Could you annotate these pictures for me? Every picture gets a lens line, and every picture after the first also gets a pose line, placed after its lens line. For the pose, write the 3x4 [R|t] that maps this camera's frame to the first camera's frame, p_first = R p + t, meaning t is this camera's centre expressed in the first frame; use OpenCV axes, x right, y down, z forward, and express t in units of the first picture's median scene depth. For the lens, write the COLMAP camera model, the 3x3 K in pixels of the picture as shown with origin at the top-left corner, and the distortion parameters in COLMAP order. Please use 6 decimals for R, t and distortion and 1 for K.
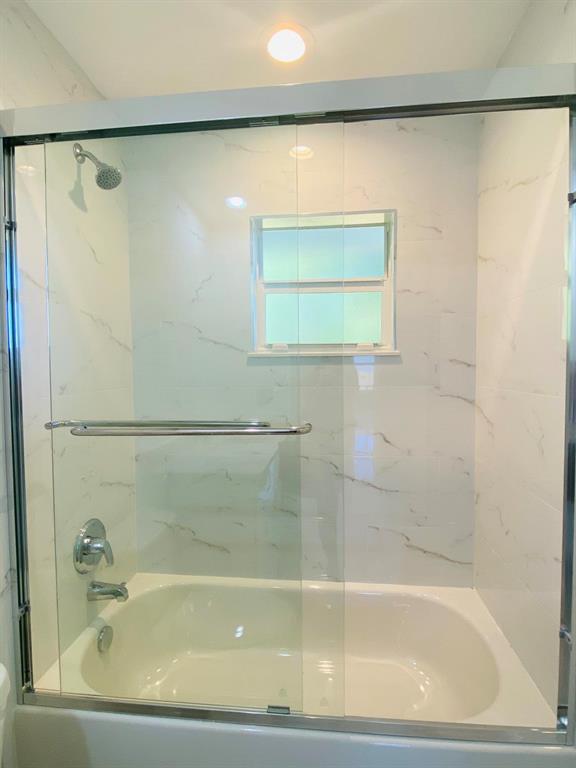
lens RADIAL K [[393.1, 0, 288.3], [0, 393.1, 383.6], [0, 0, 1]] dist [0.012300, -0.017230]
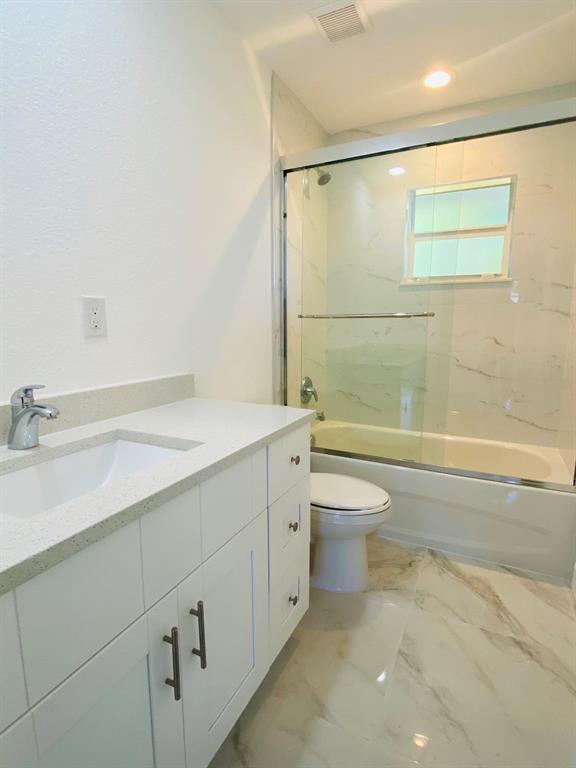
lens RADIAL K [[393.1, 0, 286.1], [0, 393.1, 380.5], [0, 0, 1]] dist [0.012300, -0.017230]
pose [[0.932588, 0.062406, -0.355506, 0.052557], [-0.023843, 0.993440, 0.111842, 0.142256], [0.360153, -0.095826, 0.927958, -0.632592]]
